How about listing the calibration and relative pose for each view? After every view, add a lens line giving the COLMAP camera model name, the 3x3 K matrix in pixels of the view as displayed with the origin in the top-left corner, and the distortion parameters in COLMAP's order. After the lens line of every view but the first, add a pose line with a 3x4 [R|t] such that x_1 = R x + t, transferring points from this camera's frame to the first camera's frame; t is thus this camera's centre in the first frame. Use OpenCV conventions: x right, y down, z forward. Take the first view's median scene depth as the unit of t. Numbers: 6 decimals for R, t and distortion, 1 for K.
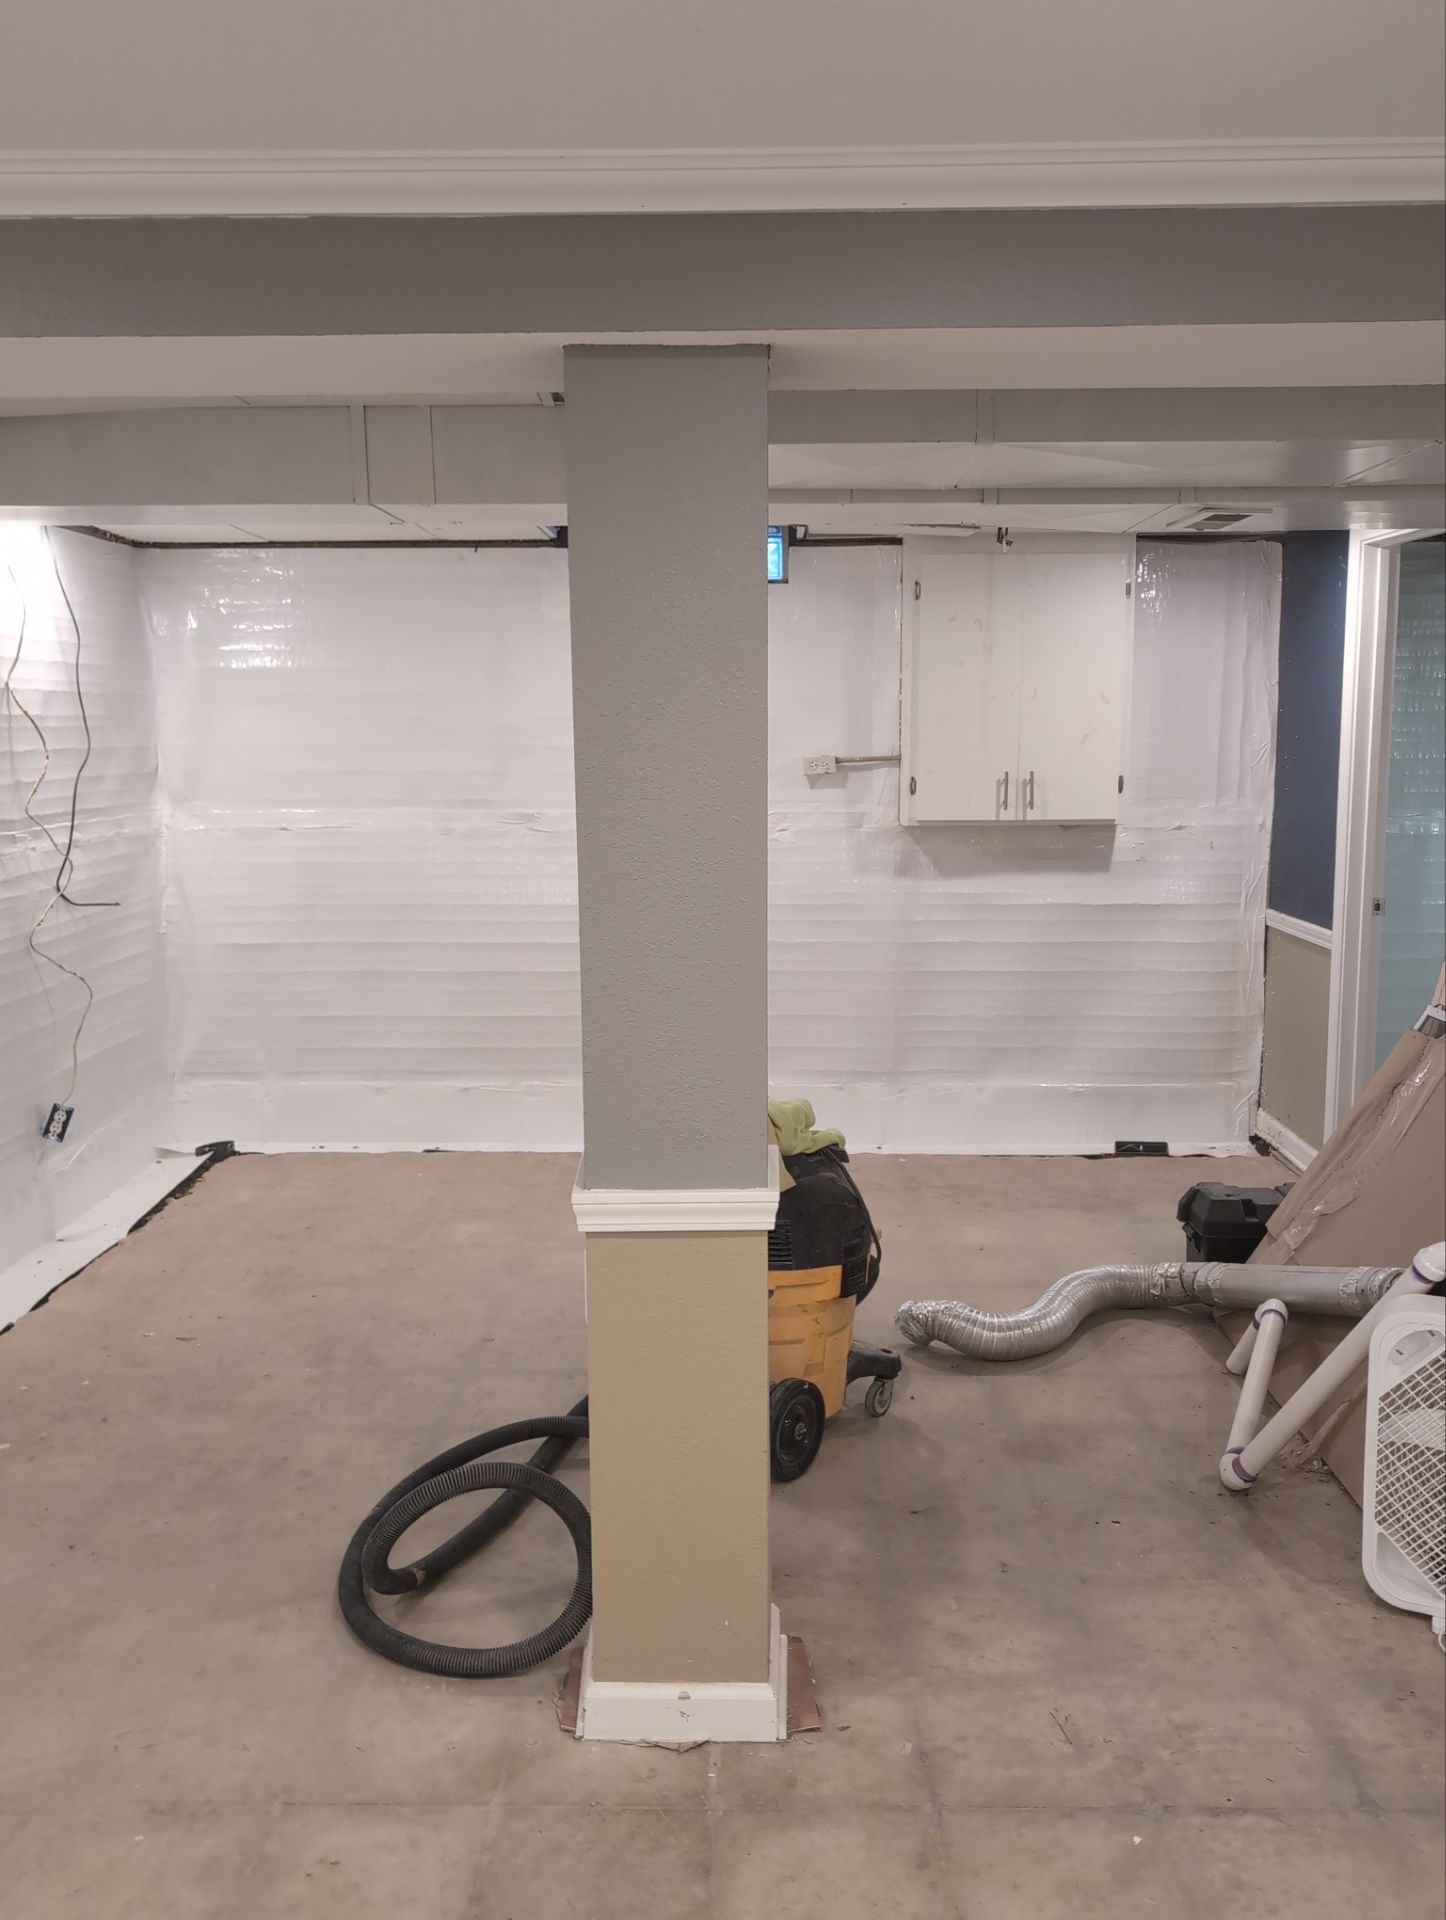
lens RADIAL K [[1596.4, 0, 723.0], [0, 1596.4, 960.0], [0, 0, 1]] dist [0.015083, -0.004548]
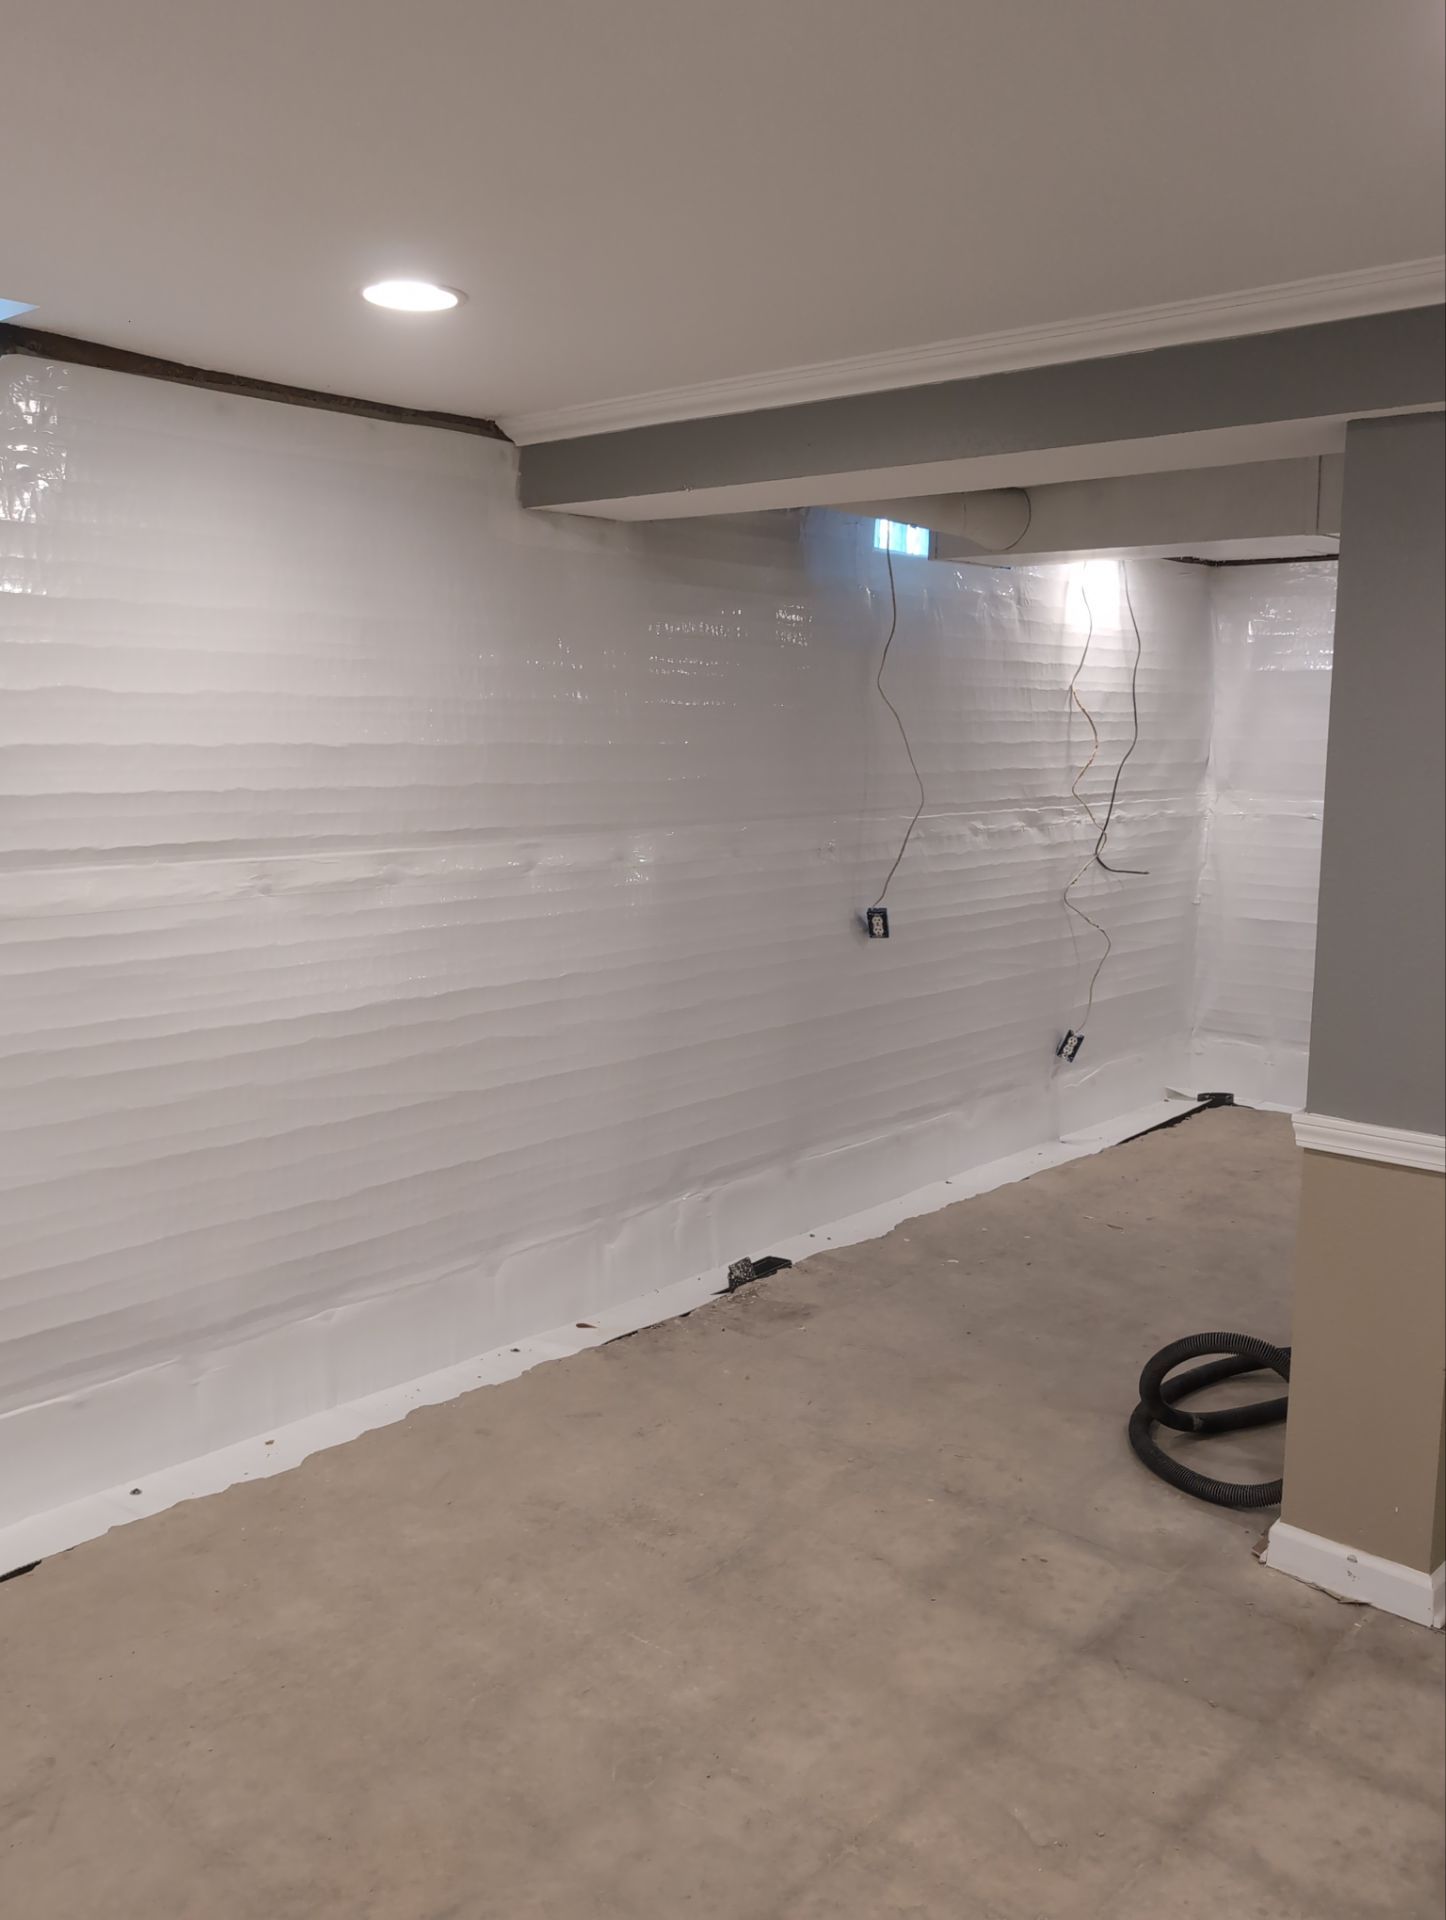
lens RADIAL K [[1598.3, 0, 723.0], [0, 1598.3, 960.0], [0, 0, 1]] dist [0.030719, -0.034856]
pose [[0.753999, 0.112310, -0.647204, 0.145422], [-0.109437, 0.992983, 0.044819, 0.009246], [0.647696, 0.037034, 0.760998, -0.090142]]
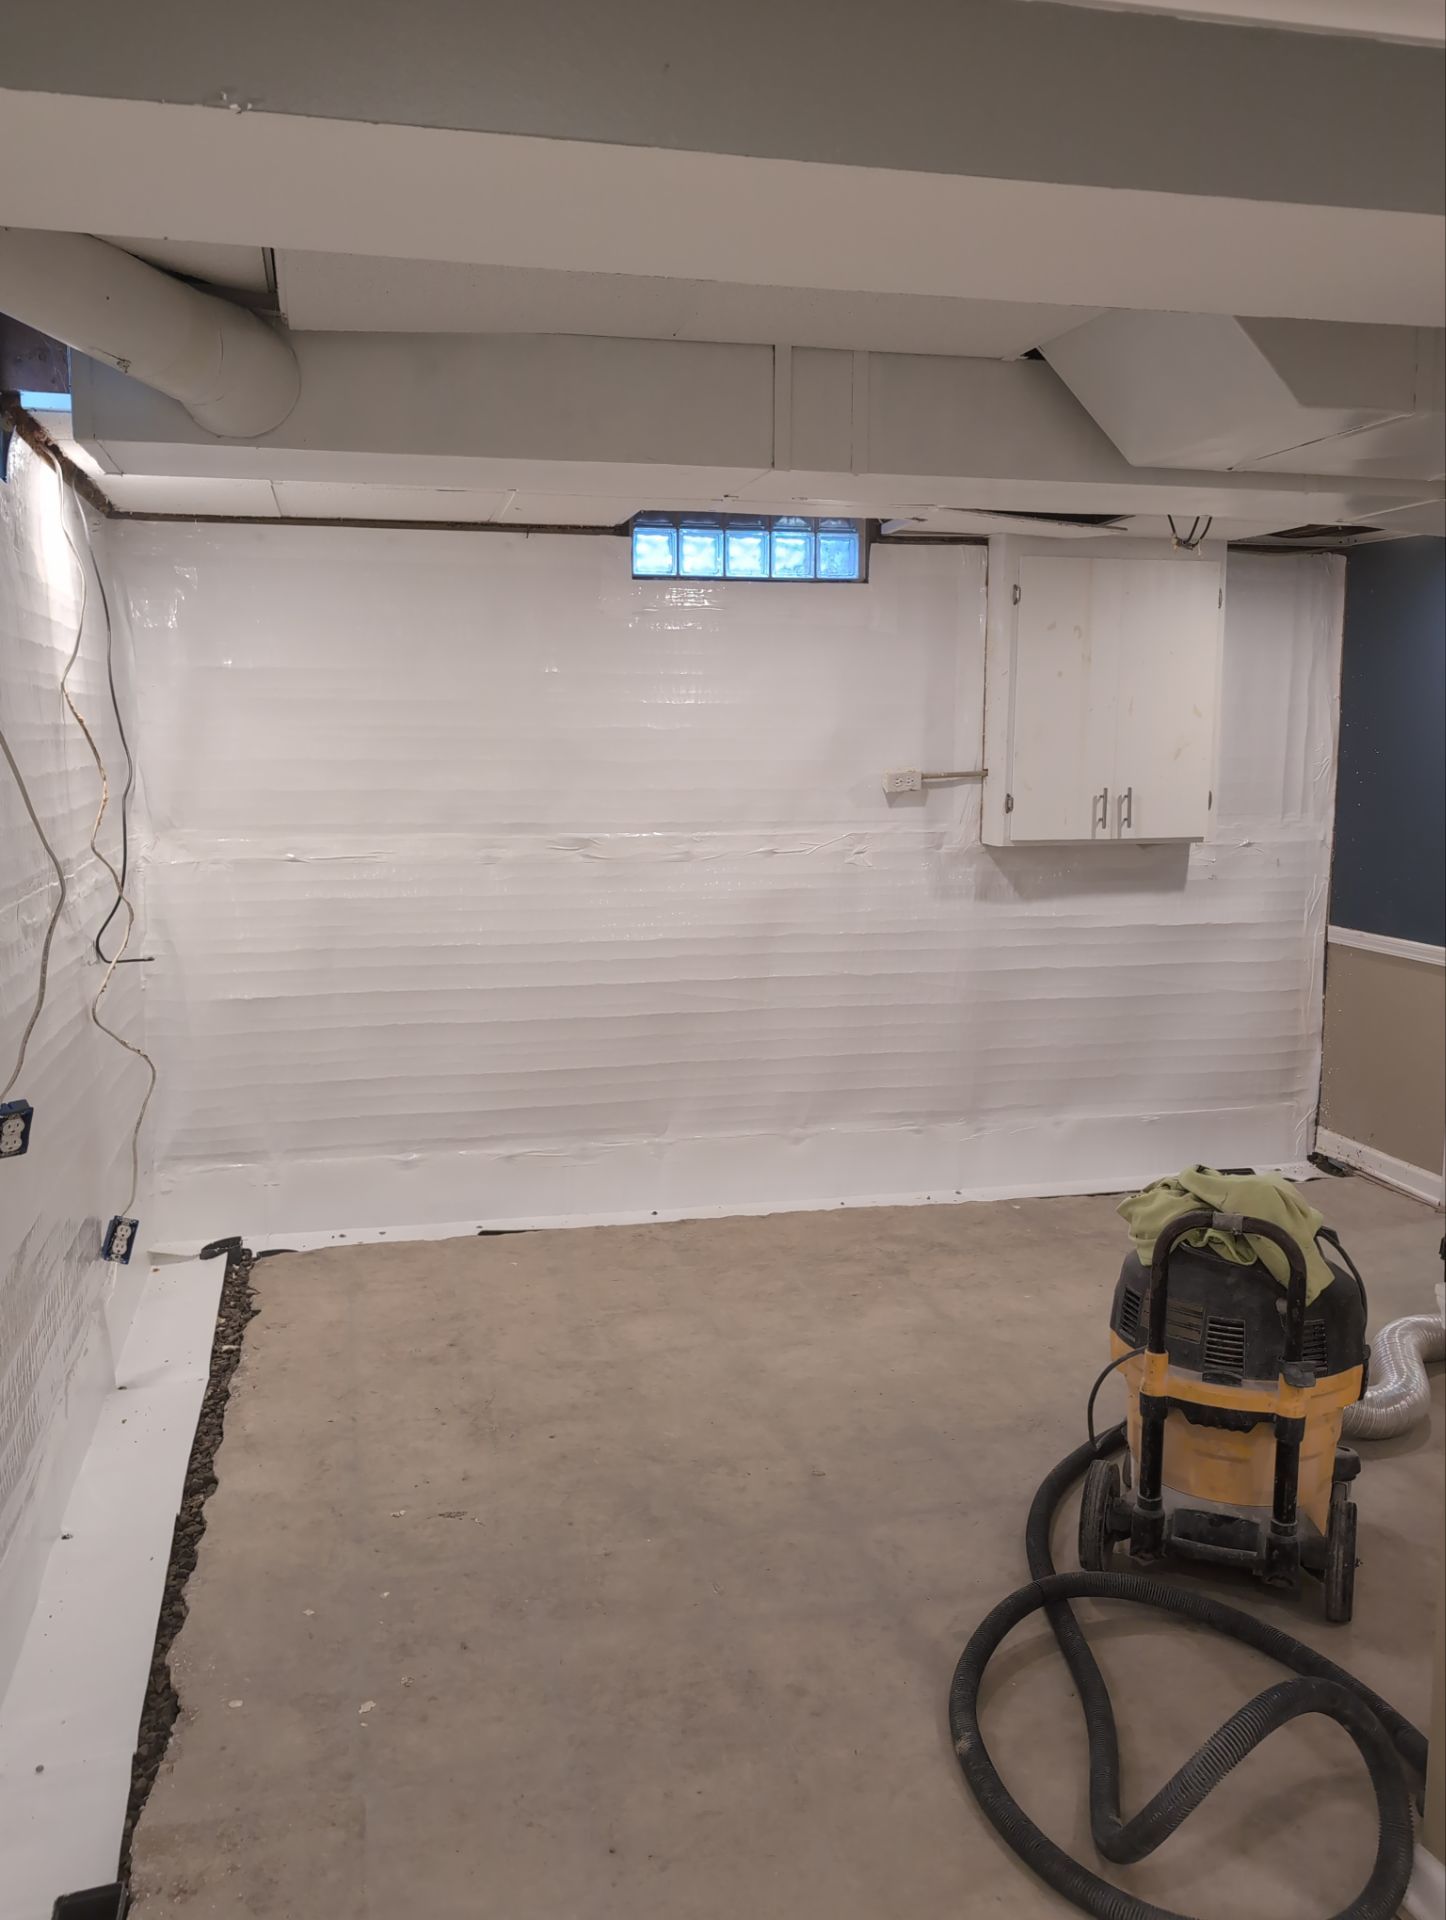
lens RADIAL K [[1598.1, 0, 723.0], [0, 1598.1, 960.0], [0, 0, 1]] dist [0.003909, 0.001934]
pose [[0.968644, -0.031142, 0.246495, -0.275109], [0.032247, 0.999480, -0.000444, -0.022958], [-0.246353, 0.008378, 0.969144, 0.138682]]
